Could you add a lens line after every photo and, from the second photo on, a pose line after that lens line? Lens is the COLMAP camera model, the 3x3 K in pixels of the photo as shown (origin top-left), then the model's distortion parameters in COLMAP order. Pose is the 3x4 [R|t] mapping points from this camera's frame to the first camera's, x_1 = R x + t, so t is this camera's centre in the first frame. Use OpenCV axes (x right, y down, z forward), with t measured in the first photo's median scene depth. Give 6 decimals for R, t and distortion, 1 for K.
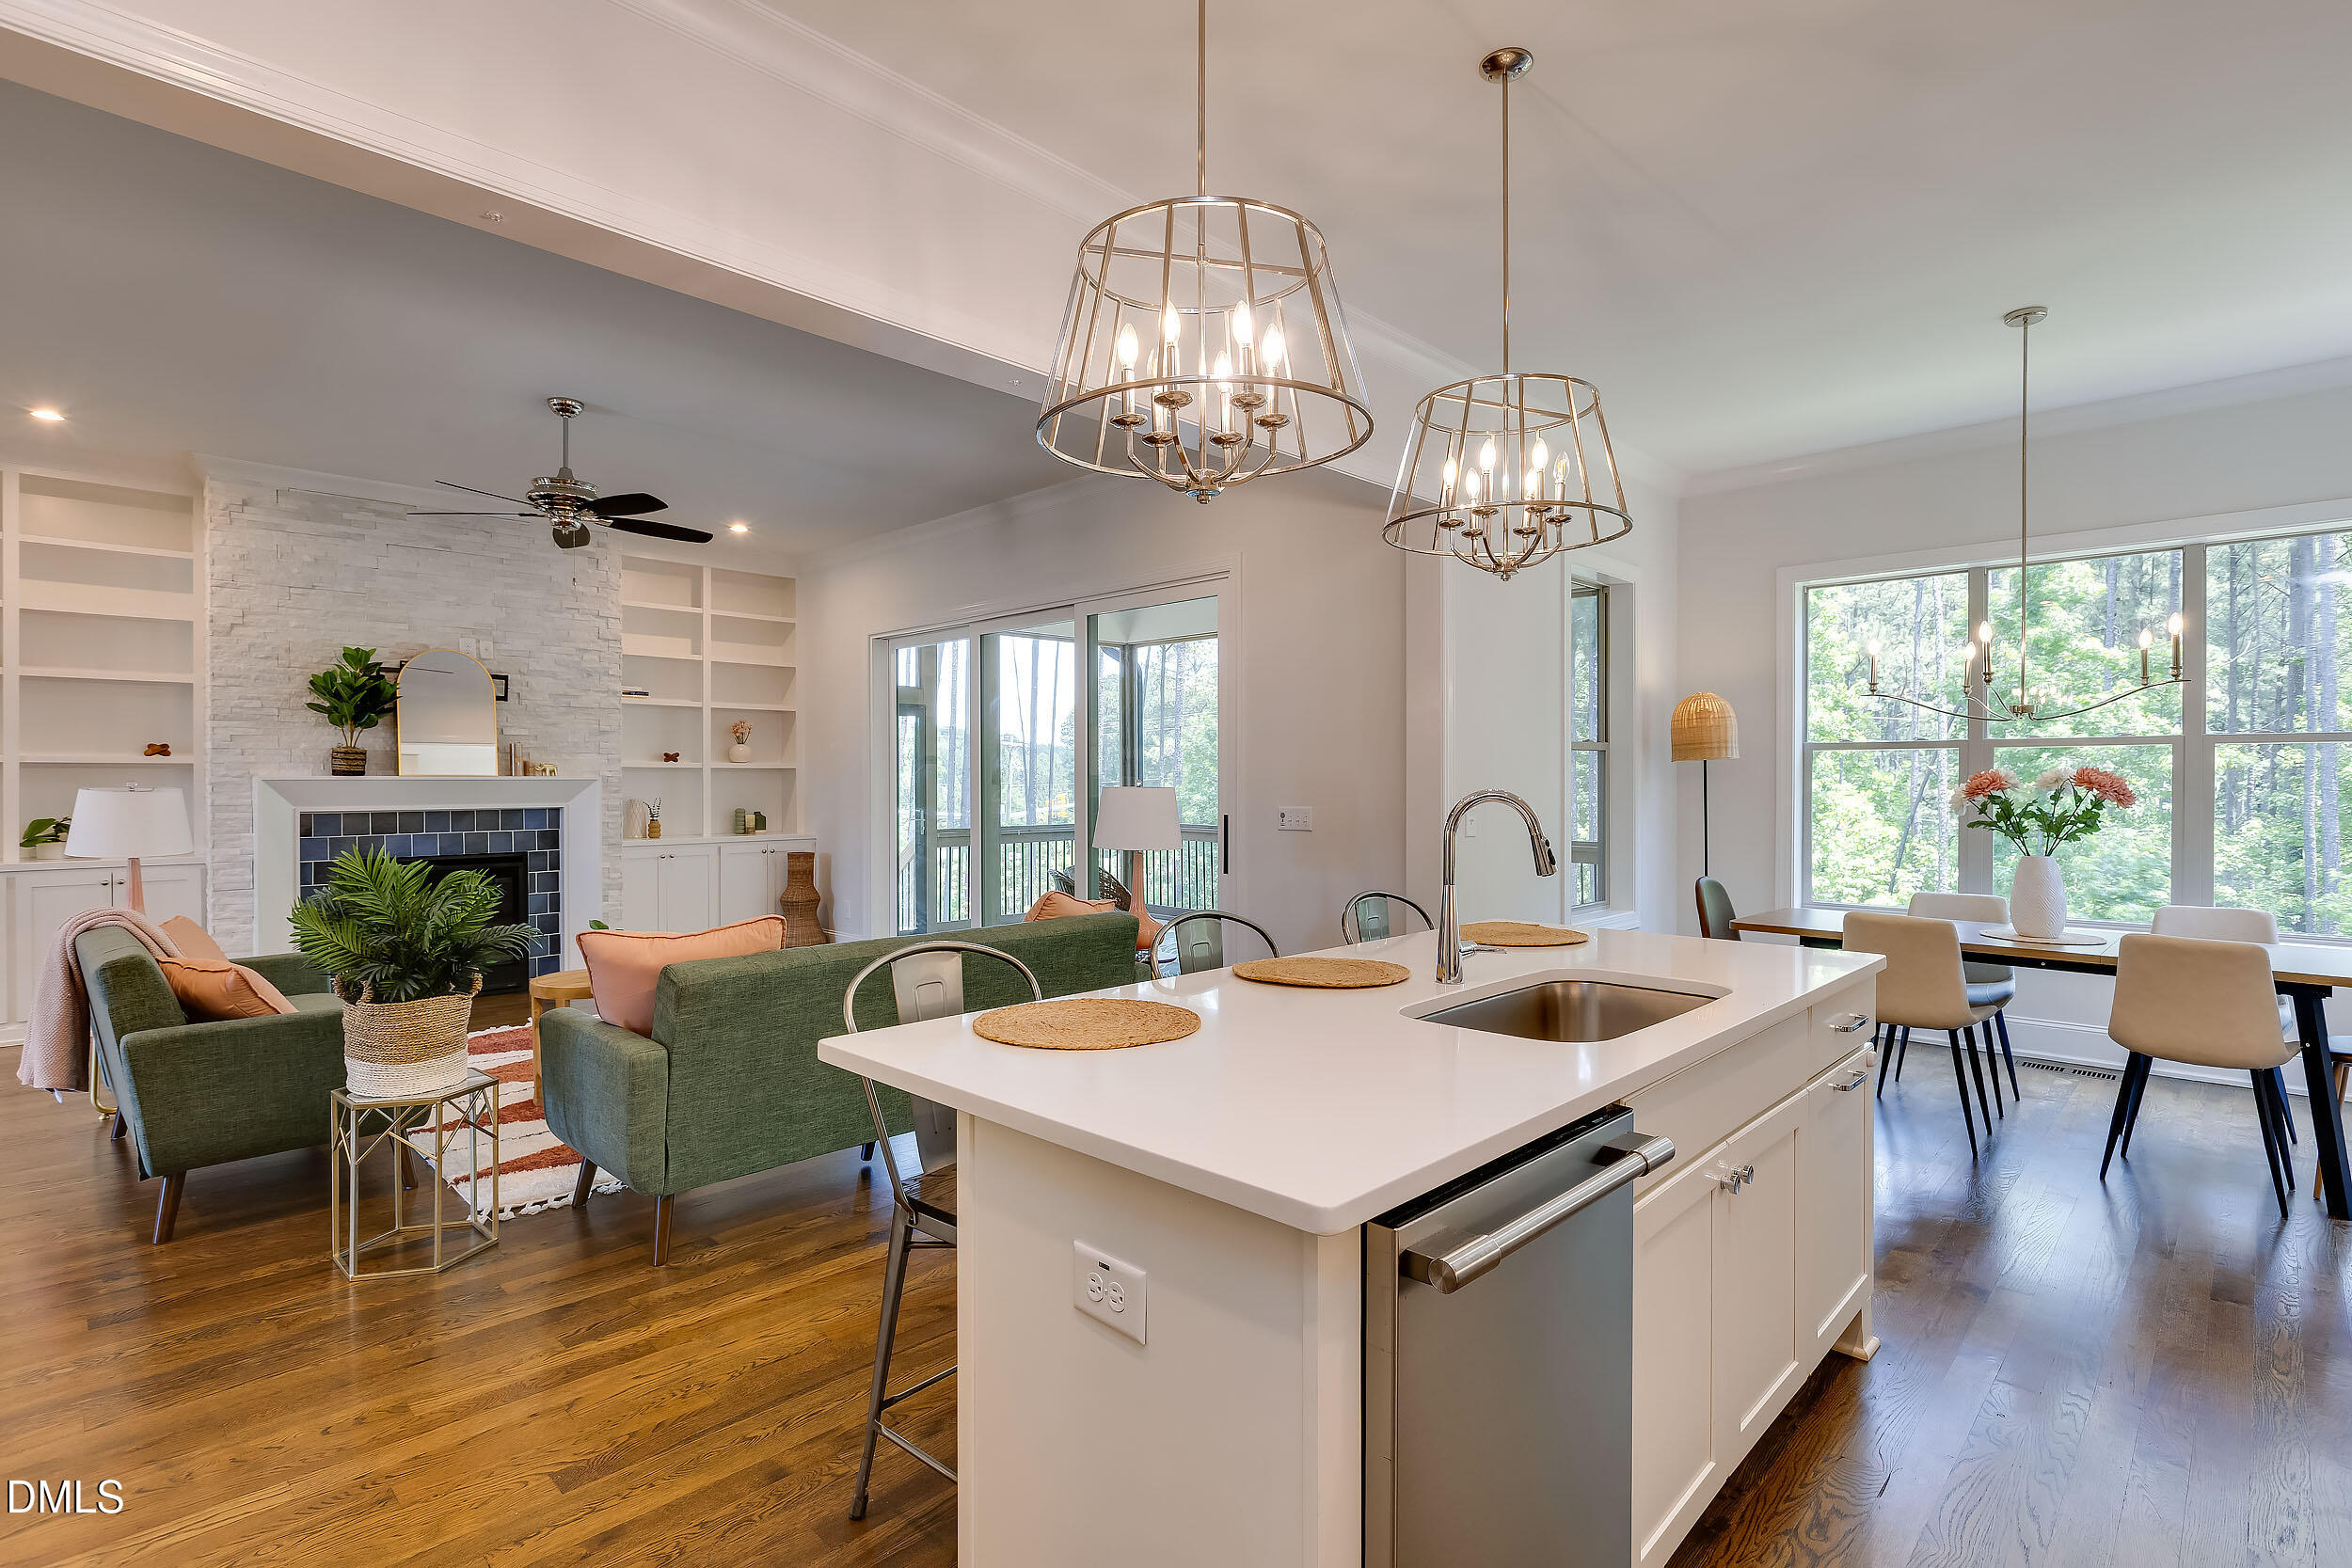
lens RADIAL K [[1126.1, 0, 1176.0], [0, 1126.1, 784.0], [0, 0, 1]] dist [-0.000970, -0.000492]
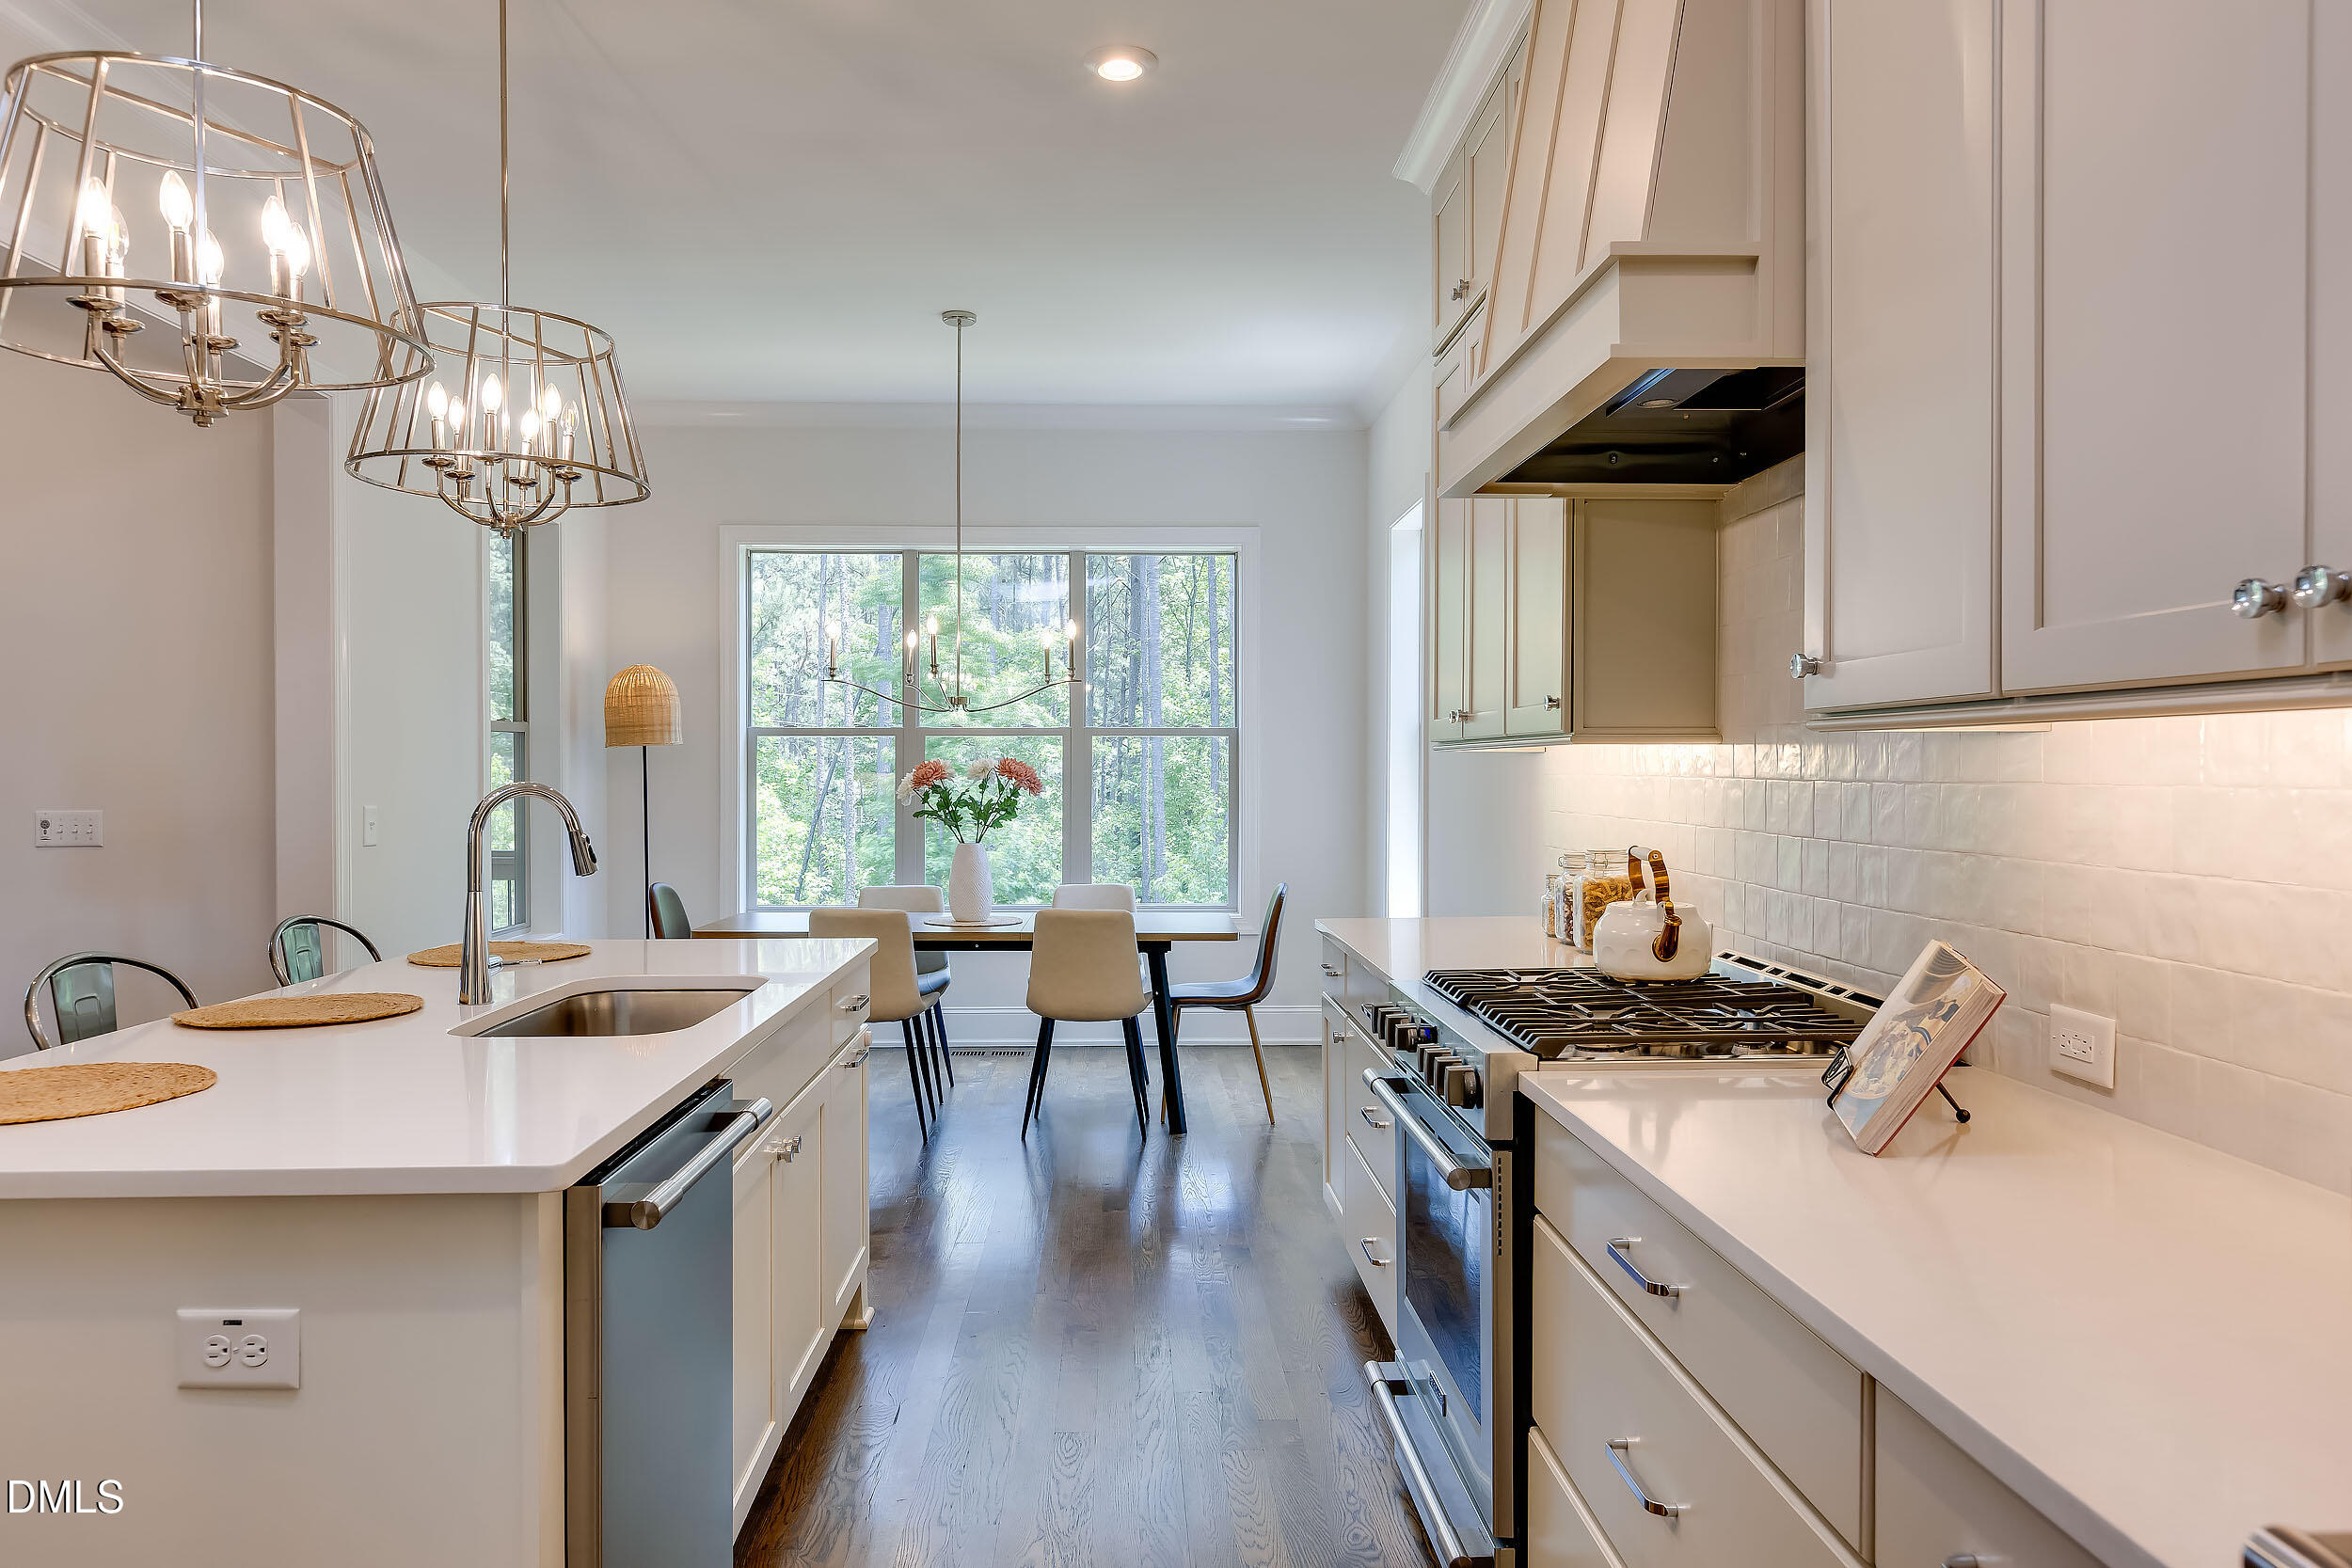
lens RADIAL K [[1641.7, 0, 1176.0], [0, 1641.7, 784.0], [0, 0, 1]] dist [0.000980, -0.000241]
pose [[0.687645, -0.007840, 0.726005, -0.199843], [0.003442, 0.999966, 0.007538, -0.000965], [-0.726039, -0.002685, 0.687648, -0.173884]]
